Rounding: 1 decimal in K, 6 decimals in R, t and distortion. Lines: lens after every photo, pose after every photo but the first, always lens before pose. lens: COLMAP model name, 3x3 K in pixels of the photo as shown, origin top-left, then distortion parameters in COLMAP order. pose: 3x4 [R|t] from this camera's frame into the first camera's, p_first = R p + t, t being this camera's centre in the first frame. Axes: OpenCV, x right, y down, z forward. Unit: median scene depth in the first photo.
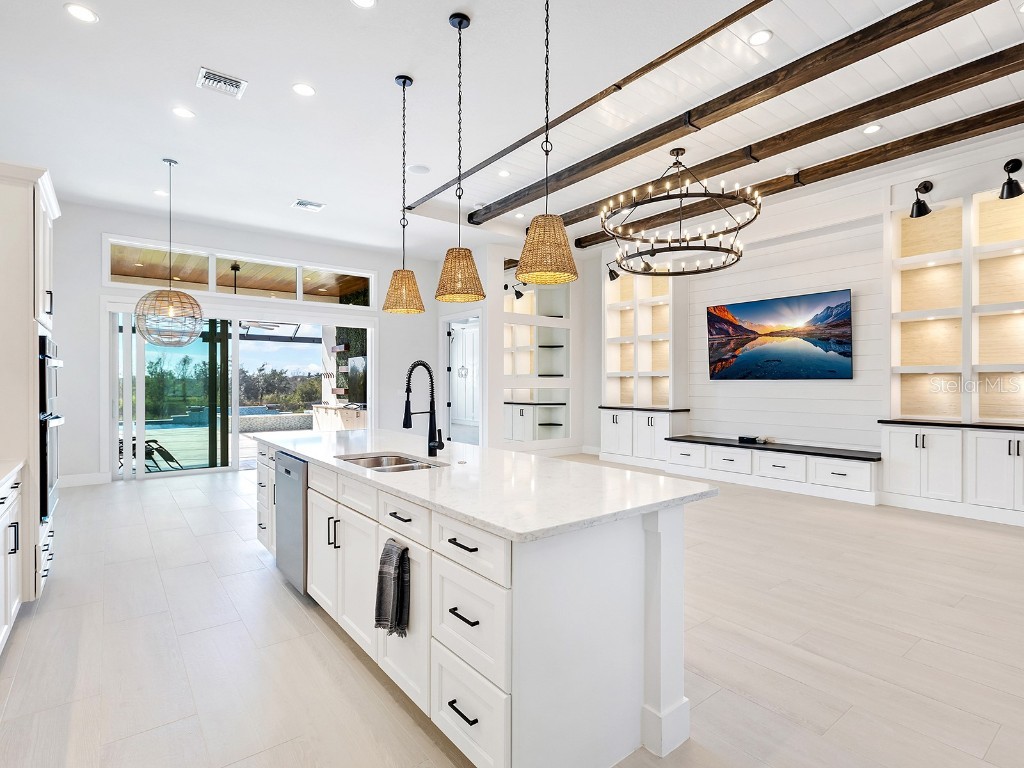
lens RADIAL K [[516.6, 0, 524.1], [0, 516.6, 380.5], [0, 0, 1]] dist [0.002919, -0.000984]
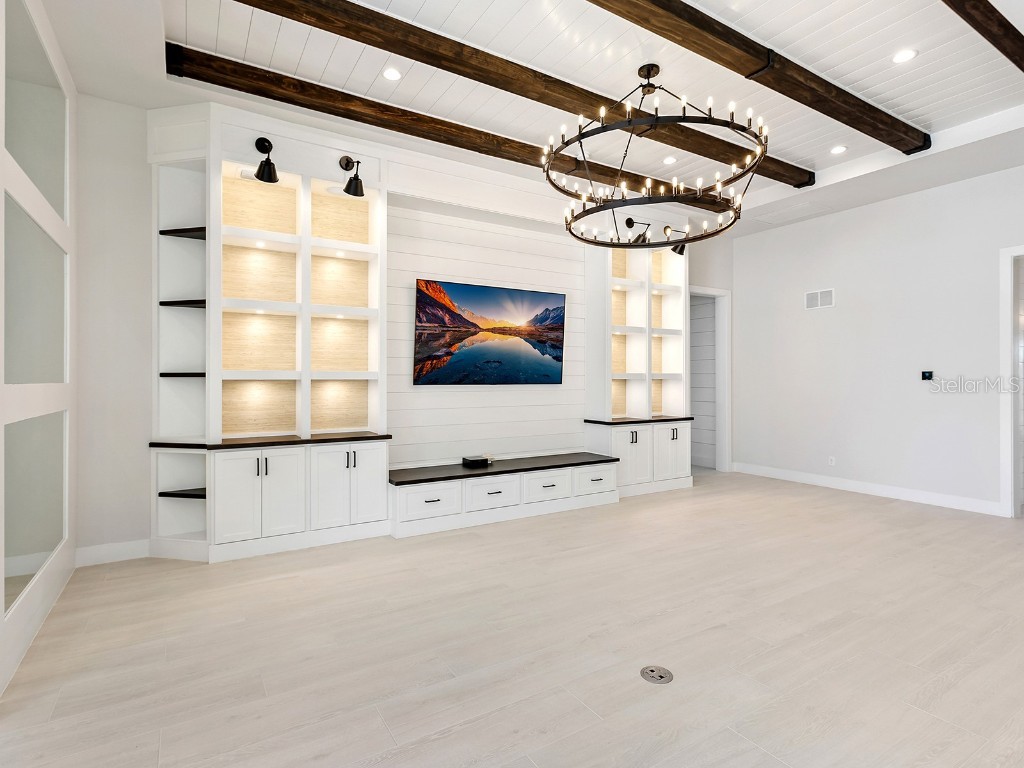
lens RADIAL K [[516.6, 0, 474.6], [0, 516.6, 377.4], [0, 0, 1]] dist [0.002919, -0.000984]
pose [[0.170869, -0.003722, 0.985287, -0.339179], [0.000134, 0.999993, 0.003755, -0.015841], [-0.985294, -0.000510, 0.170869, 0.861525]]
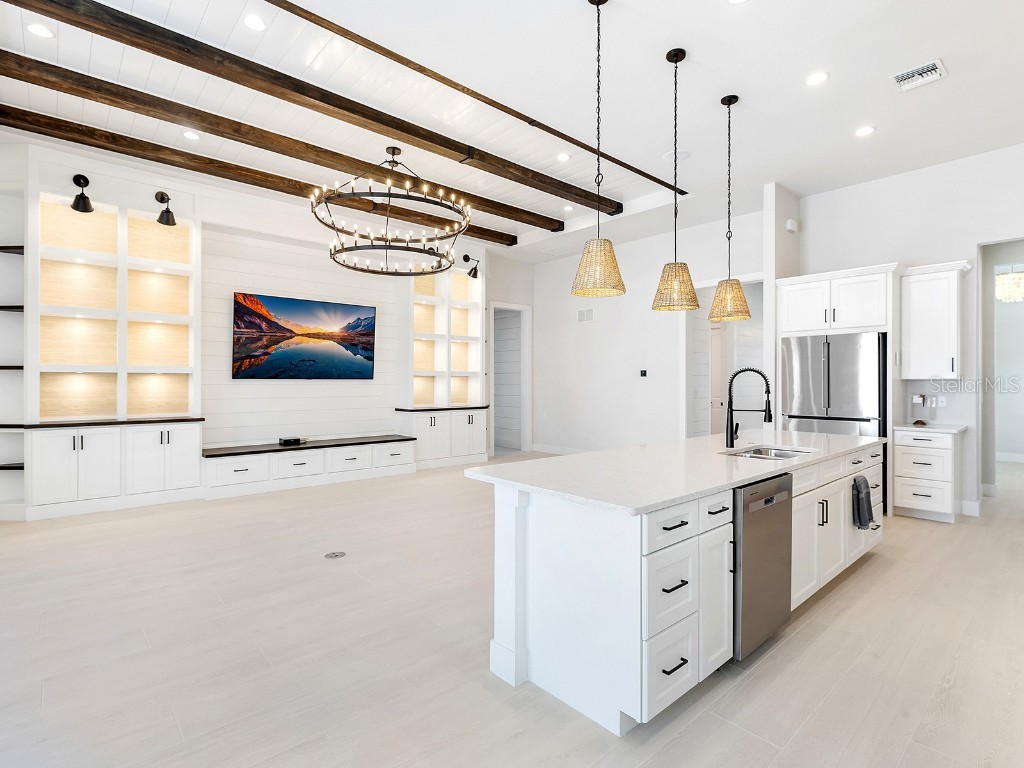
lens RADIAL K [[516.6, 0, 499.4], [0, 516.6, 381.1], [0, 0, 1]] dist [0.002919, -0.000984]
pose [[-0.023236, -0.001847, 0.999728, -0.539690], [-0.000643, 0.999998, 0.001832, 0.000002], [-0.999730, -0.000601, -0.023237, 0.626101]]
